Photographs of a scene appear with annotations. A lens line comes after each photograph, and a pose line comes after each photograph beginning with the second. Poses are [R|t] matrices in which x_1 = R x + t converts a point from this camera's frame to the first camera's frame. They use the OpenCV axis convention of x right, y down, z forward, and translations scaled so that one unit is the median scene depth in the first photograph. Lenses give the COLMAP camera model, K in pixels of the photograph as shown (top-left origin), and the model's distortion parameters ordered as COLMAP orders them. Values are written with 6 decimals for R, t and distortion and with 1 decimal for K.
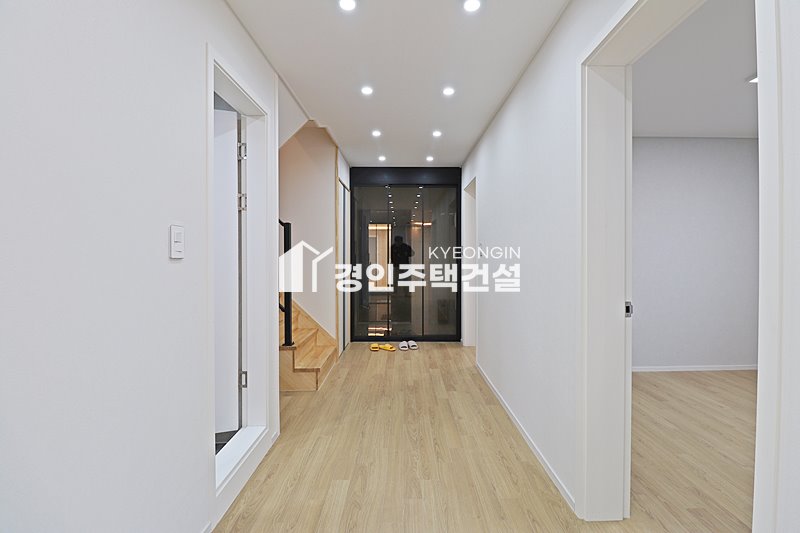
lens RADIAL K [[367.2, 0, 405.8], [0, 367.2, 260.0], [0, 0, 1]] dist [0.000055, -0.012663]
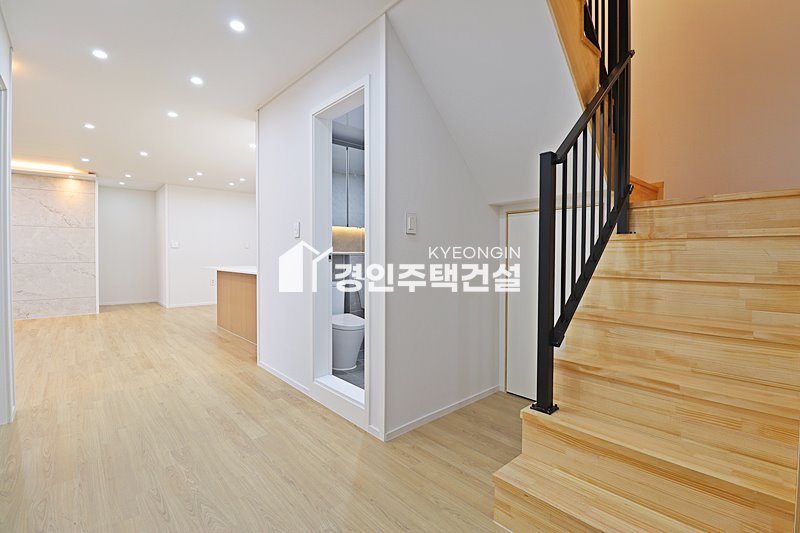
lens RADIAL K [[367.2, 0, 405.8], [0, 367.2, 260.0], [0, 0, 1]] dist [0.000055, -0.012663]
pose [[-0.742384, 0.009443, -0.669909, 0.220503], [-0.010299, 0.999622, 0.025503, 0.043648], [0.669896, 0.025833, -0.742005, 2.026045]]
